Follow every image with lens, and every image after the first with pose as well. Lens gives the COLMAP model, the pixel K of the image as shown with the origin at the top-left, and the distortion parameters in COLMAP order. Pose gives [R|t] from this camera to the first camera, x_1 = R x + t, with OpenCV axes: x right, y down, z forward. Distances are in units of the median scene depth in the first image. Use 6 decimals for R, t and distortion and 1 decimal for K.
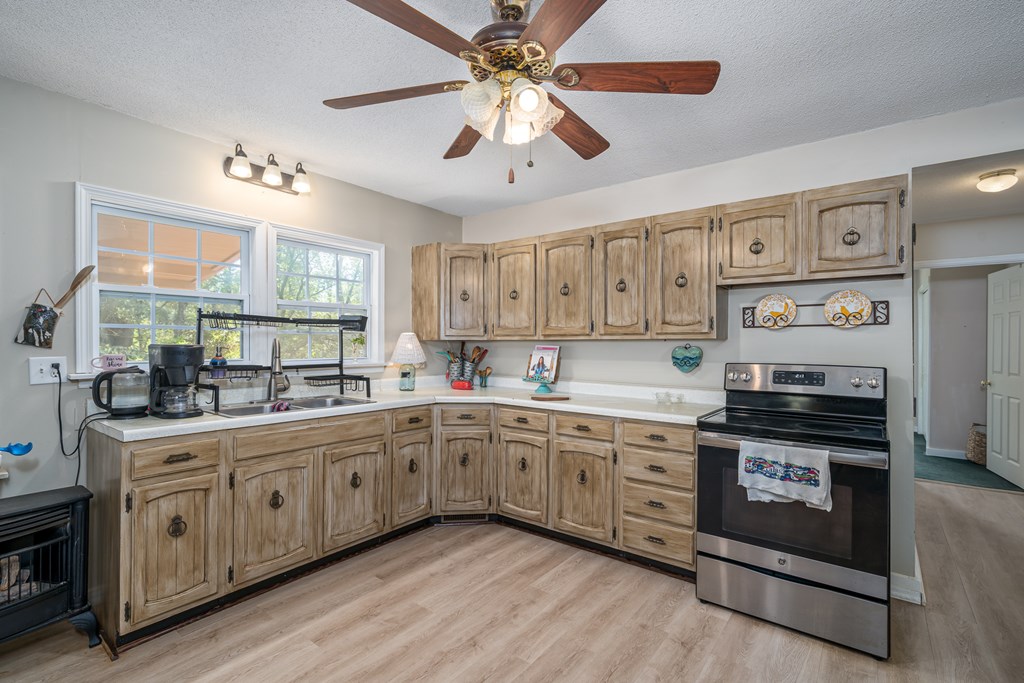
lens RADIAL K [[470.6, 0, 512.0], [0, 470.6, 341.5], [0, 0, 1]] dist [0.000519, -0.000007]
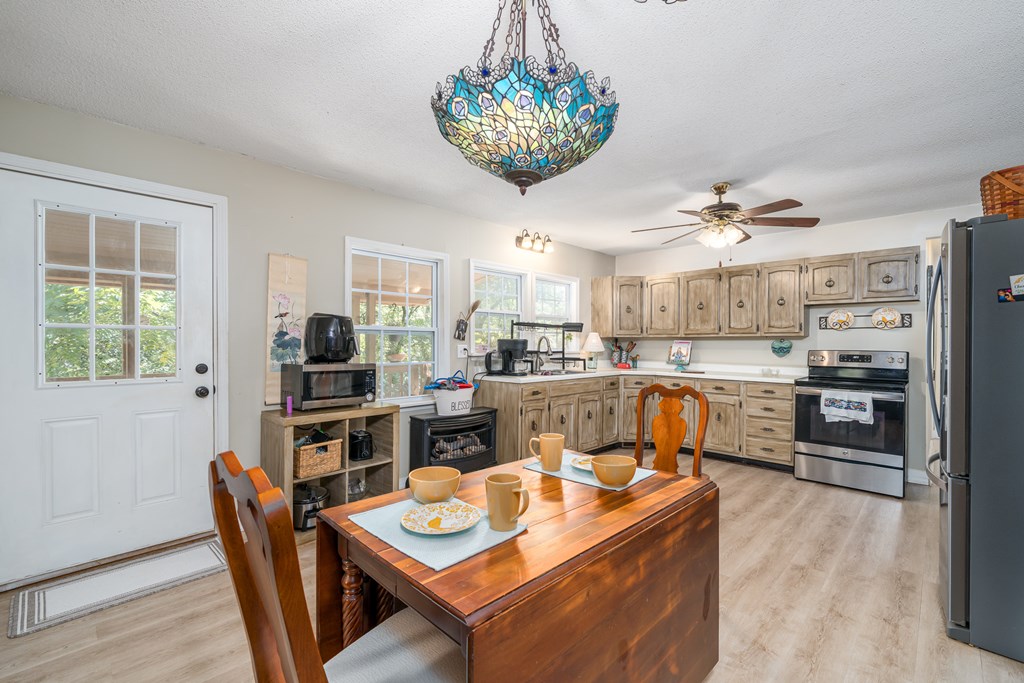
lens RADIAL K [[440.4, 0, 513.3], [0, 440.4, 344.0], [0, 0, 1]] dist [-0.001941, -0.000131]
pose [[0.993628, 0.000633, -0.112712, -0.433880], [0.000336, 0.999963, 0.008575, 0.009809], [0.112713, -0.008558, 0.993591, -0.708254]]
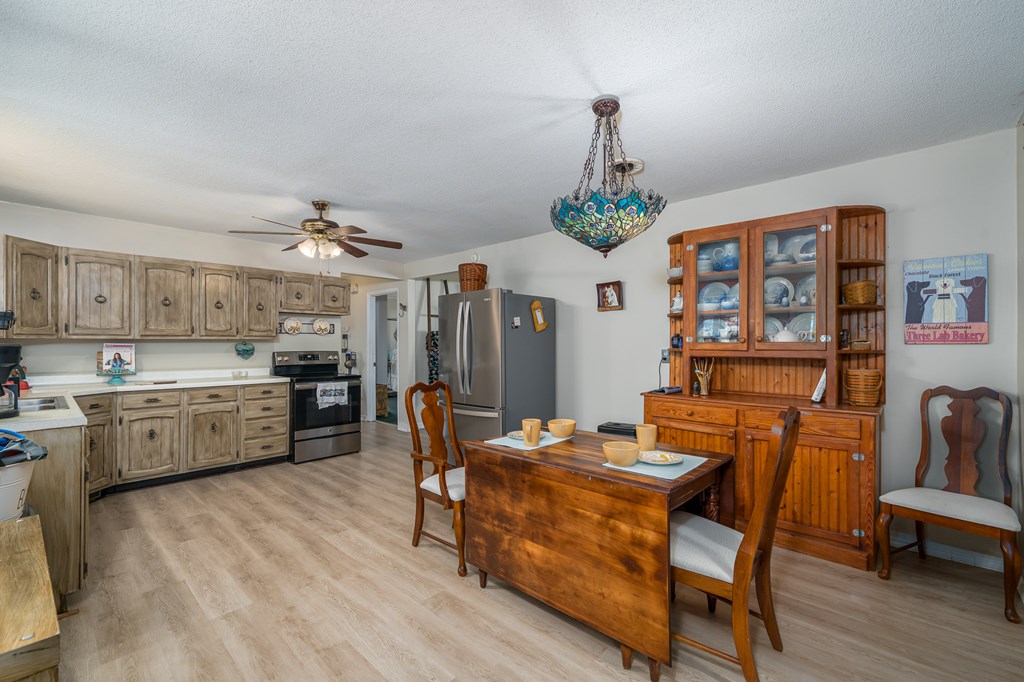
lens RADIAL K [[440.4, 0, 513.3], [0, 440.4, 343.5], [0, 0, 1]] dist [-0.001941, -0.000131]
pose [[0.088839, -0.004367, 0.996036, -1.270815], [-0.003605, 0.999982, 0.004706, -0.000430], [-0.996039, -0.004009, 0.088821, -0.120461]]
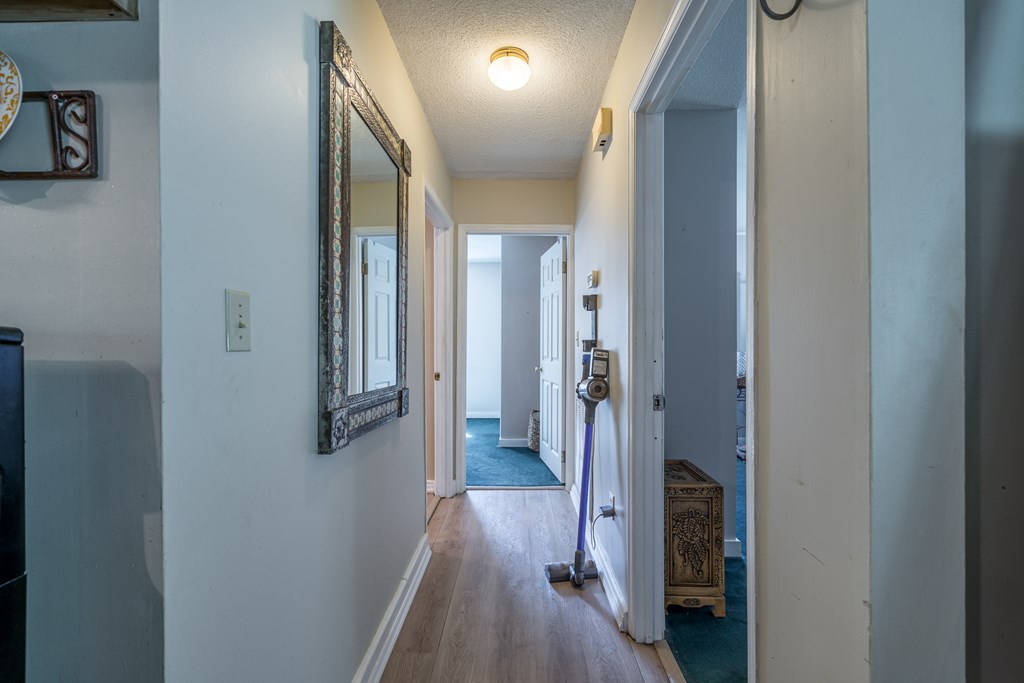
lens RADIAL K [[470.6, 0, 512.0], [0, 470.6, 341.5], [0, 0, 1]] dist [0.000519, -0.000007]
pose [[0.783374, -0.004001, 0.621538, 0.743445], [0.002832, 0.999992, 0.002867, 0.056569], [-0.621544, -0.000485, 0.783379, 0.564646]]
